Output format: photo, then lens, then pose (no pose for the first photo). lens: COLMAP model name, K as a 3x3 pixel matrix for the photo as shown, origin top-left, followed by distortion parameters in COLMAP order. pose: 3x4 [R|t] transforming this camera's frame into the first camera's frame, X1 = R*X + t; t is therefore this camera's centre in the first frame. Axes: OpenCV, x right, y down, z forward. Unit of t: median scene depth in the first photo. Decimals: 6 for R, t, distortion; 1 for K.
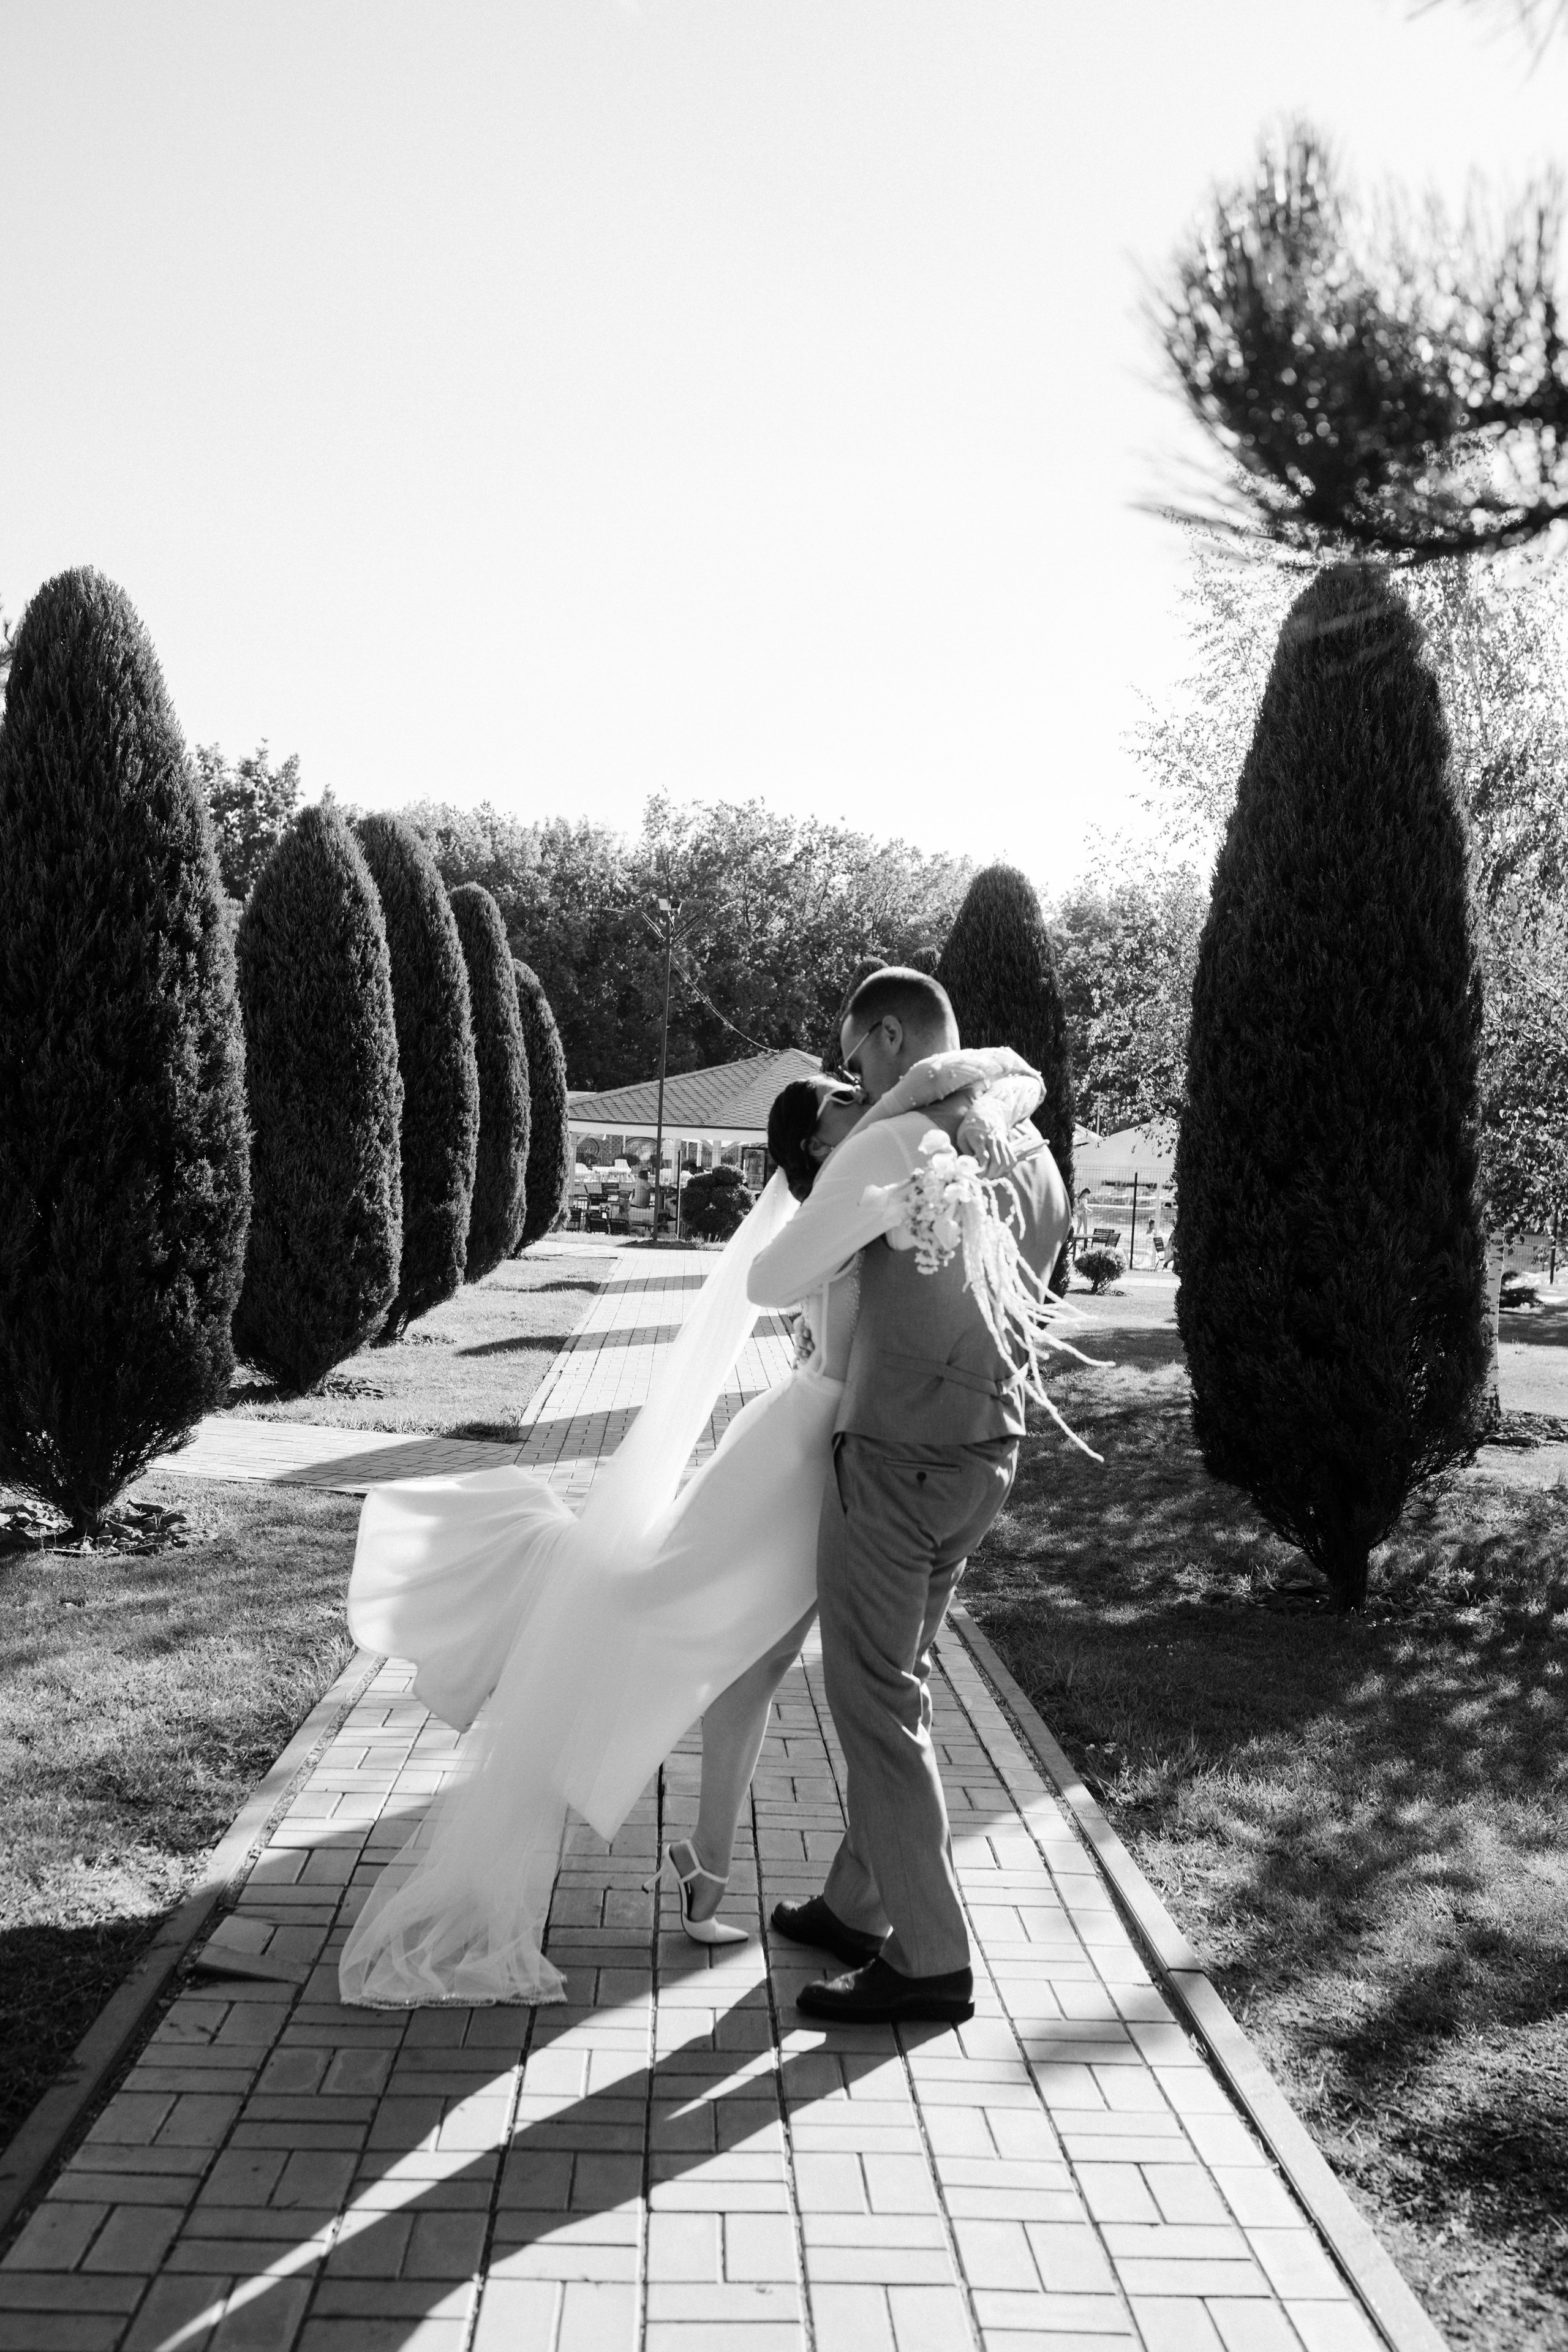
lens RADIAL K [[2261.9, 0, 787.5], [0, 2261.9, 1163.7], [0, 0, 1]] dist [0.004872, 0.011094]
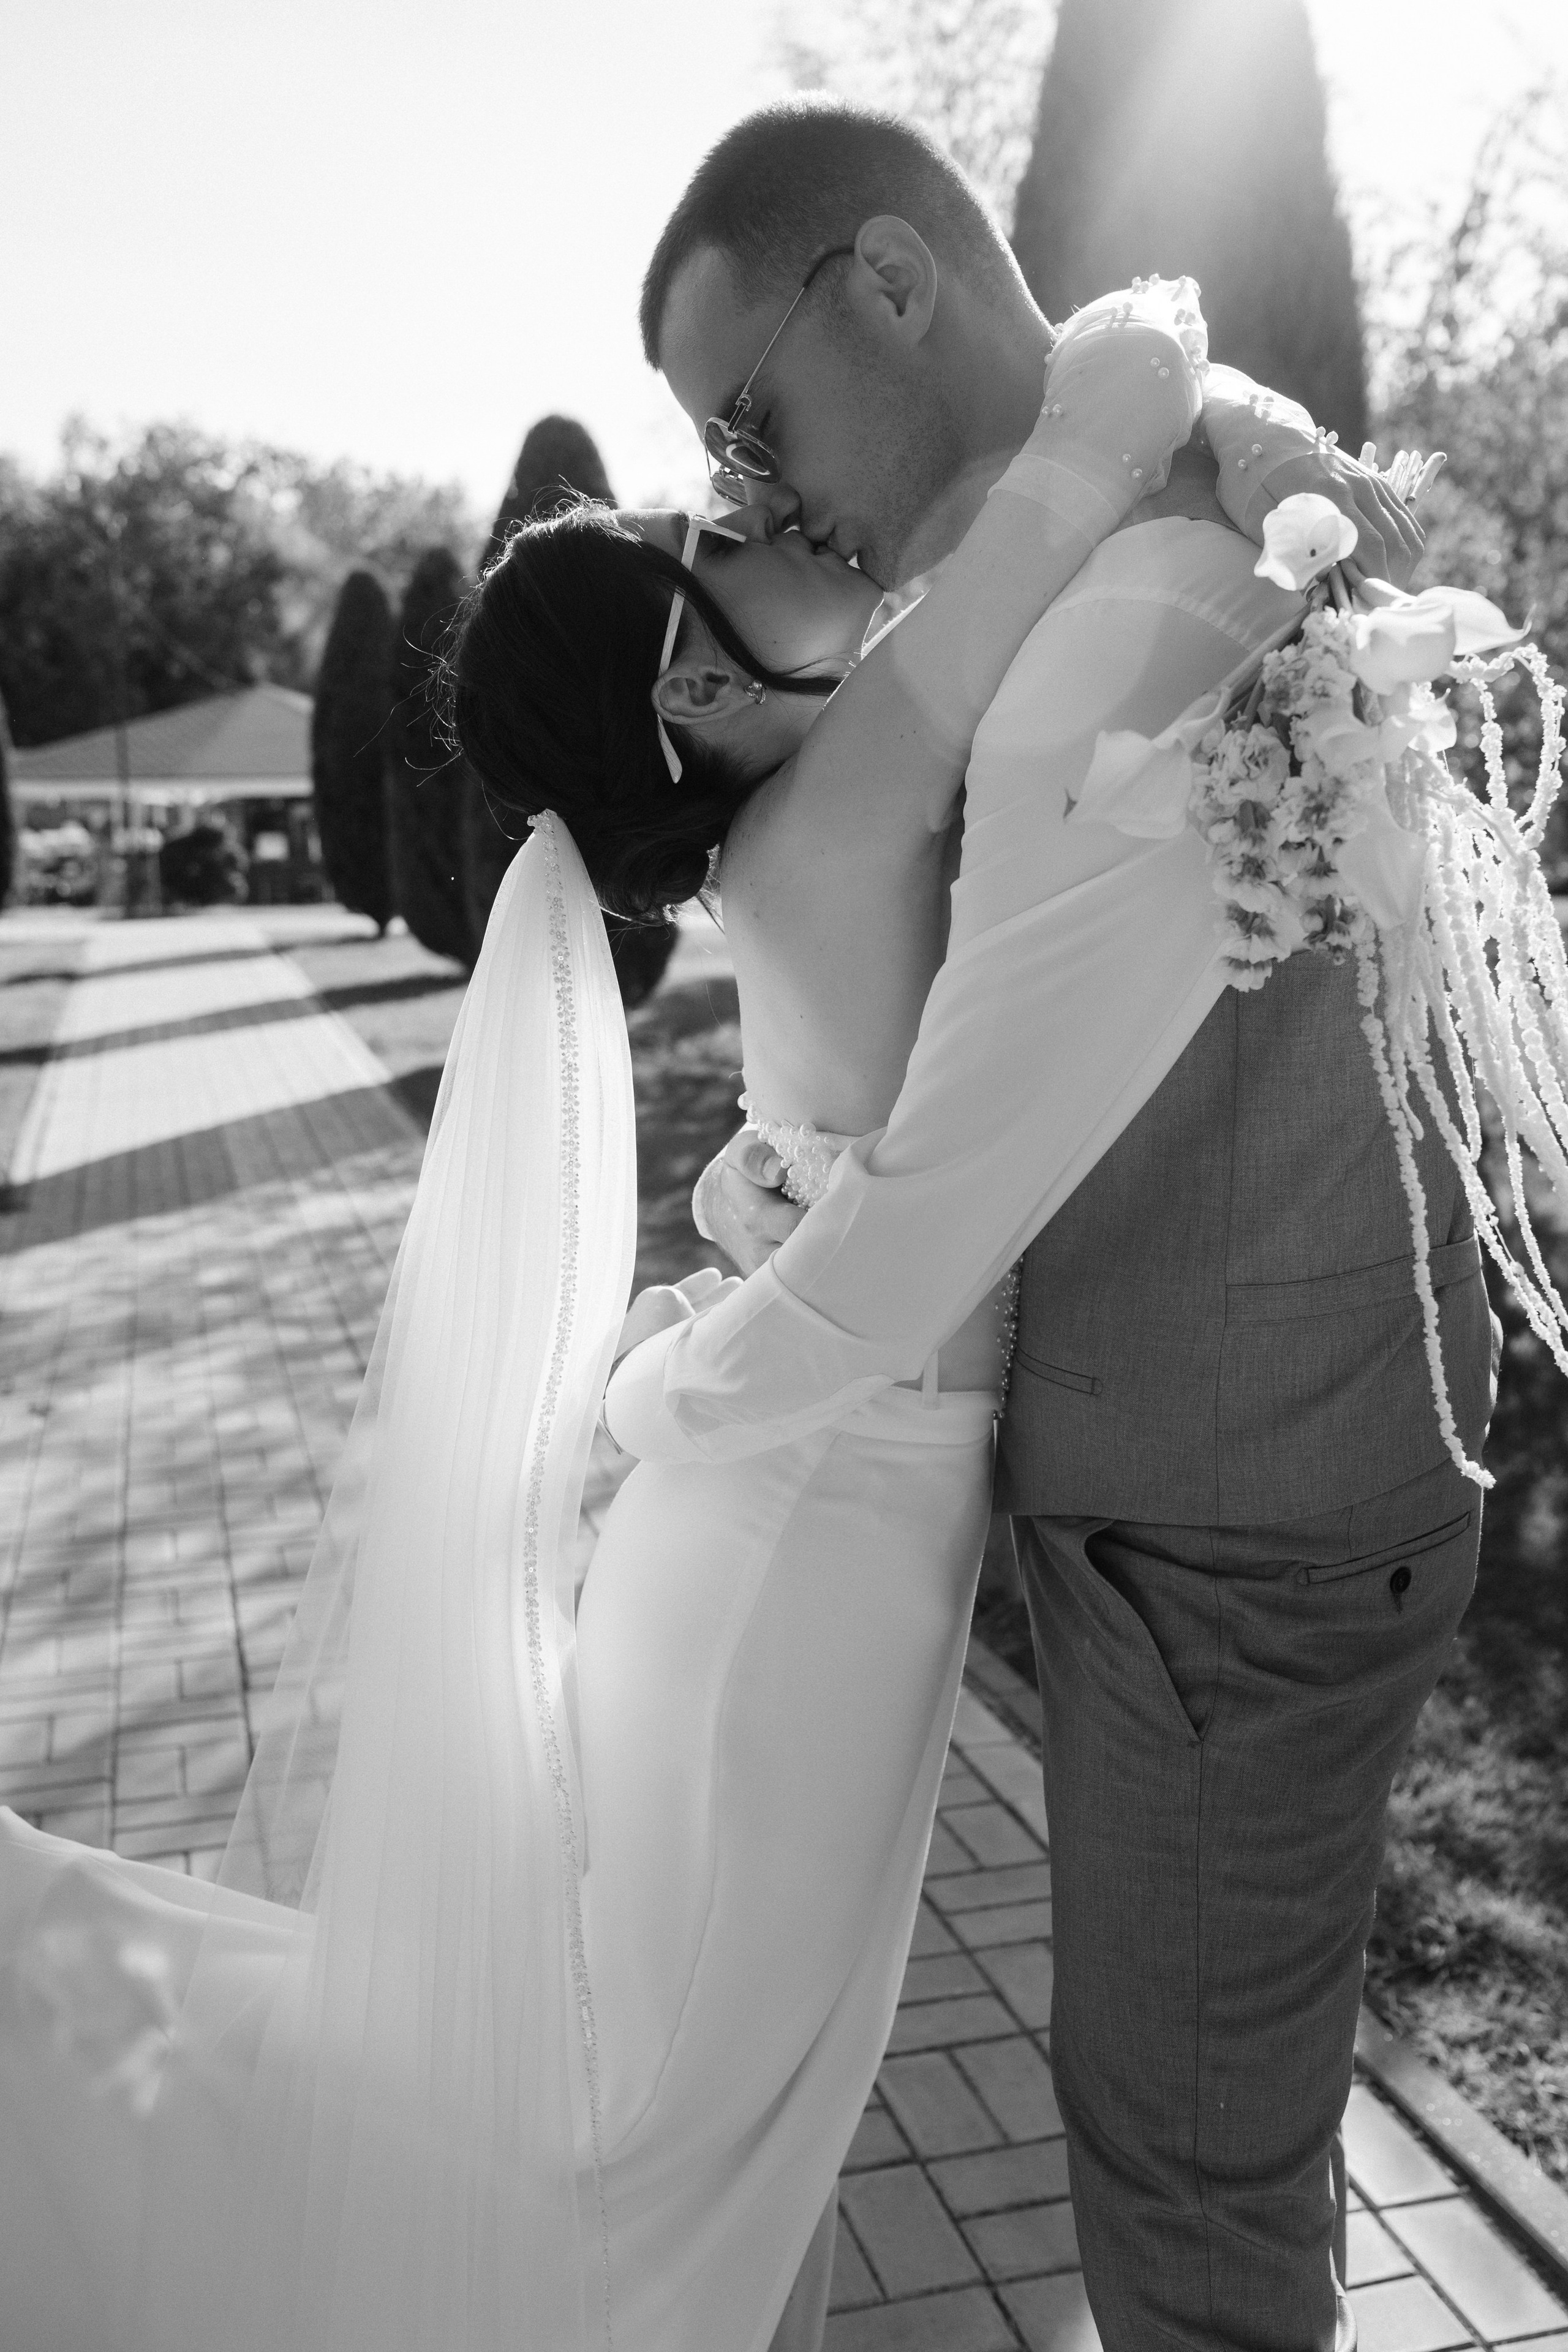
lens RADIAL K [[2275.3, 0, 784.0], [0, 2275.3, 1176.0], [0, 0, 1]] dist [-0.051546, 0.072439]
pose [[0.971599, -0.093183, 0.217512, -0.033687], [0.056913, 0.984240, 0.167430, 0.004414], [-0.229686, -0.150296, 0.961590, 0.229711]]
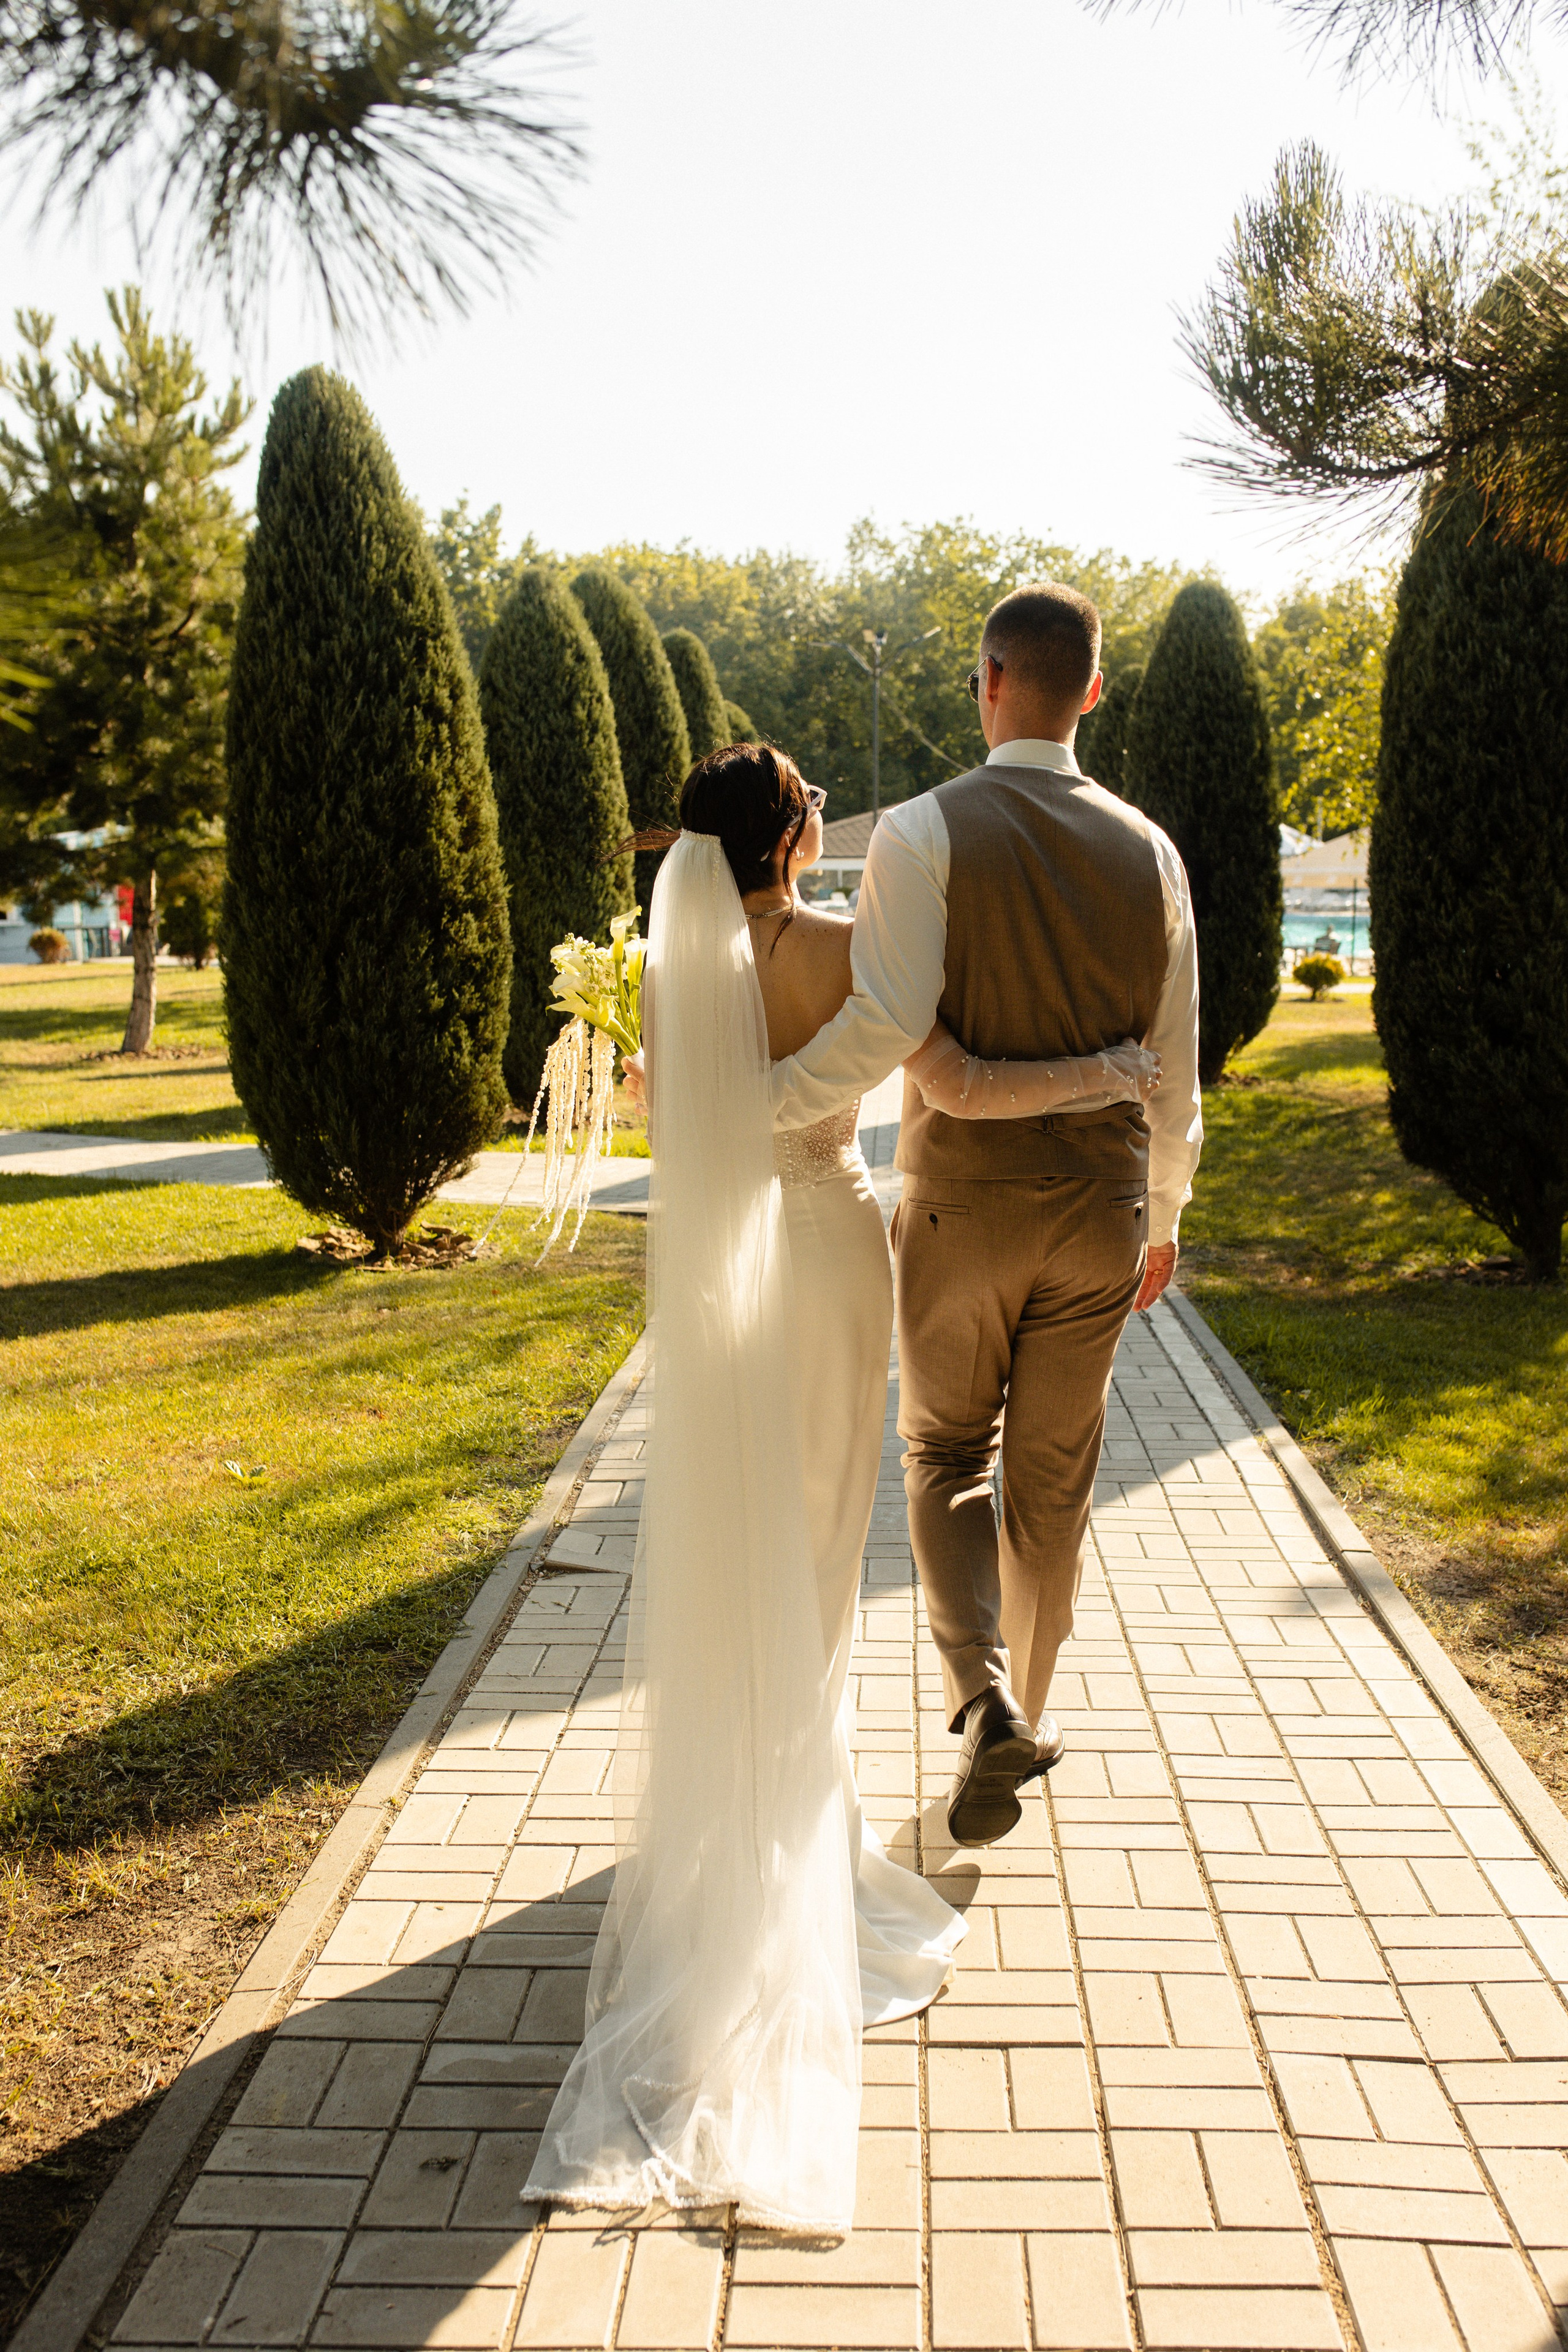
lens RADIAL K [[2261.9, 0, 787.5], [0, 2261.9, 1163.7], [0, 0, 1]] dist [0.004872, 0.011094]
pose [[0.993999, -0.041939, -0.101029, 0.003043], [0.053598, 0.991849, 0.115595, -0.000287], [0.095357, -0.120316, 0.988145, -0.087668]]
